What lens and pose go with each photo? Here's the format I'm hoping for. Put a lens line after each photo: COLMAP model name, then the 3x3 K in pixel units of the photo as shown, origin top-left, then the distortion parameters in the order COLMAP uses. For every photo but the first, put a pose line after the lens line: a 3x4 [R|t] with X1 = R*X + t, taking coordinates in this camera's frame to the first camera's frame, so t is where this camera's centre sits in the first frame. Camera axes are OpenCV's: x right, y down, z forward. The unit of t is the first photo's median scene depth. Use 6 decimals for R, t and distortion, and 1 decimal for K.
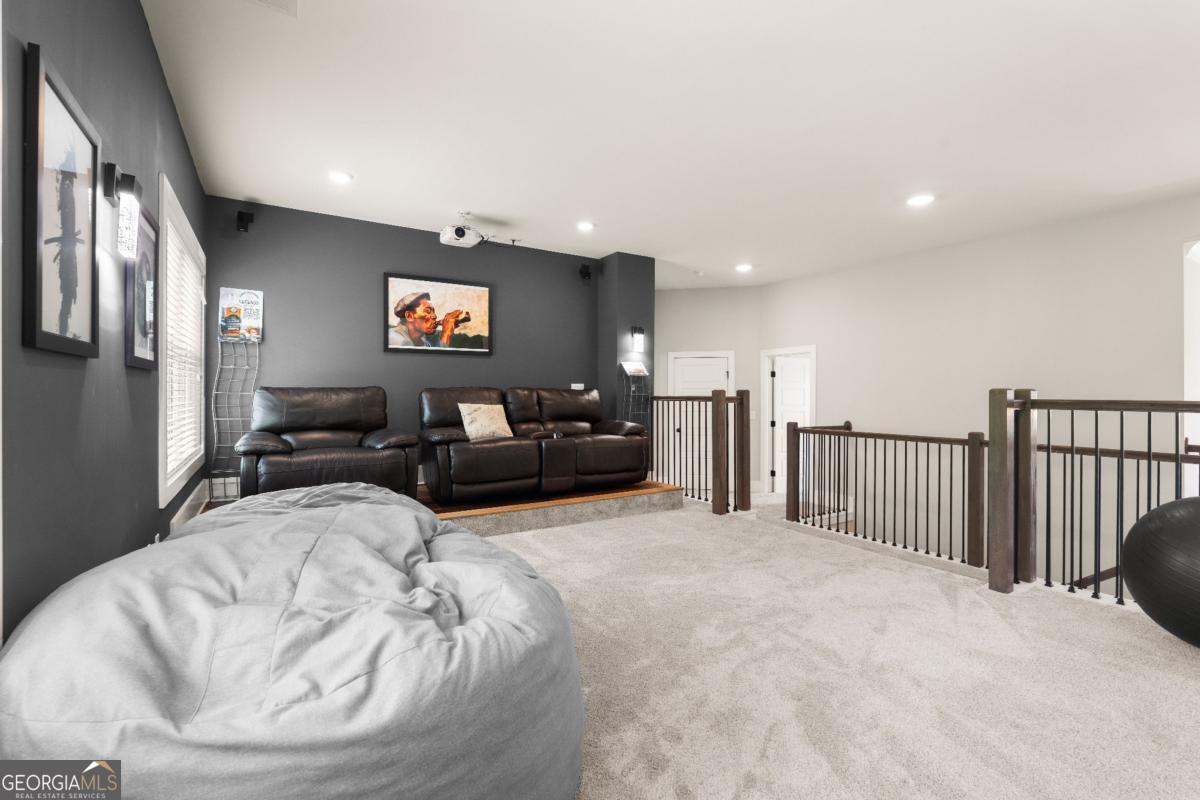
lens RADIAL K [[529.8, 0, 596.7], [0, 529.8, 393.5], [0, 0, 1]] dist [-0.003713, 0.002132]
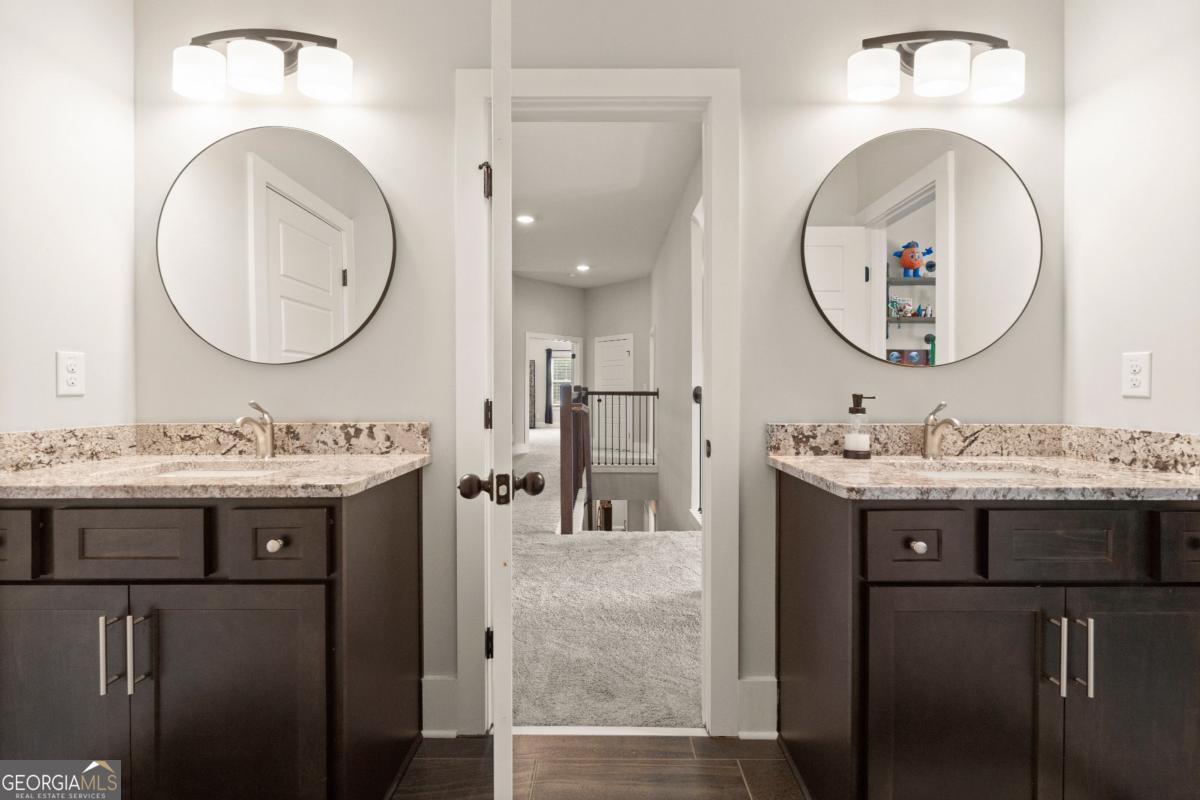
lens RADIAL K [[529.8, 0, 596.8], [0, 529.8, 392.6], [0, 0, 1]] dist [-0.003713, 0.002132]
pose [[0.837329, 0.000775, -0.546699, 1.237997], [0.003288, 0.999974, 0.006453, 0.066825], [0.546689, -0.007201, 0.837305, -0.070021]]
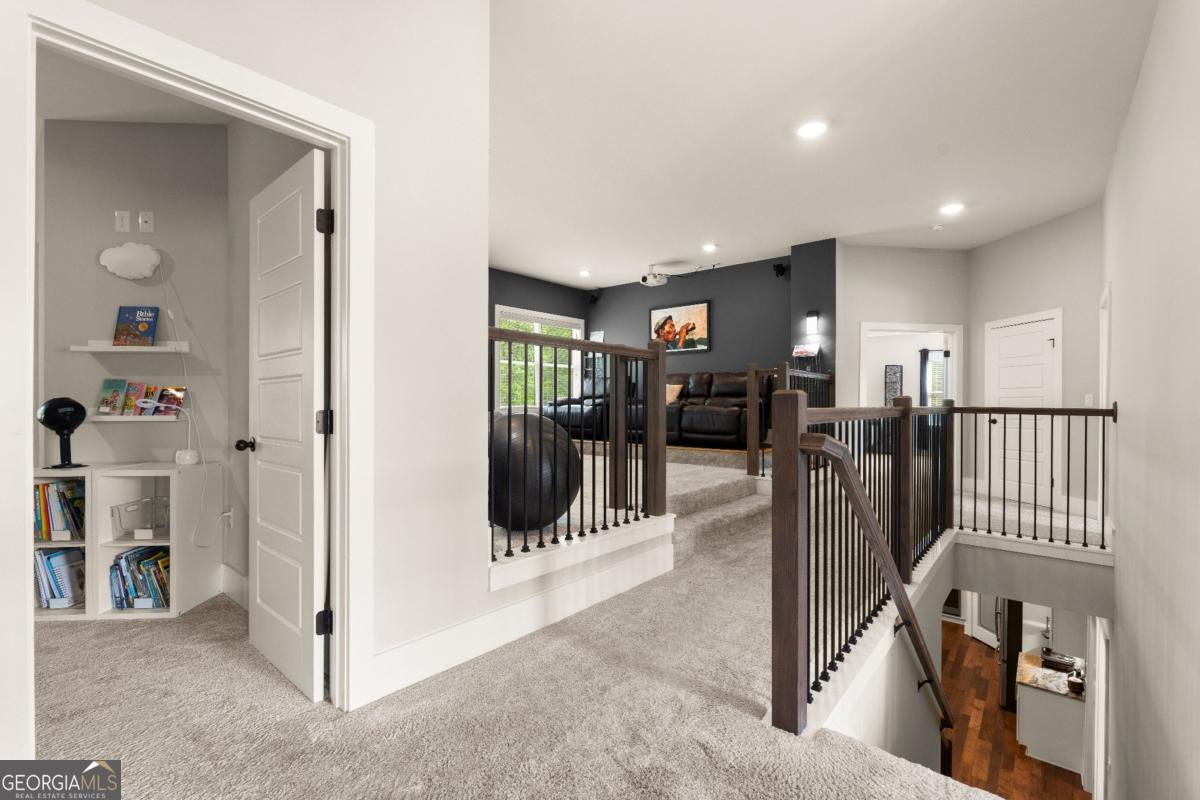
lens RADIAL K [[529.8, 0, 608.6], [0, 529.8, 403.5], [0, 0, 1]] dist [-0.003713, 0.002132]
pose [[0.312533, 0.000586, -0.949907, 1.073254], [-0.003251, 0.999995, -0.000453, 0.069344], [0.949902, 0.003230, 0.312533, 0.321265]]
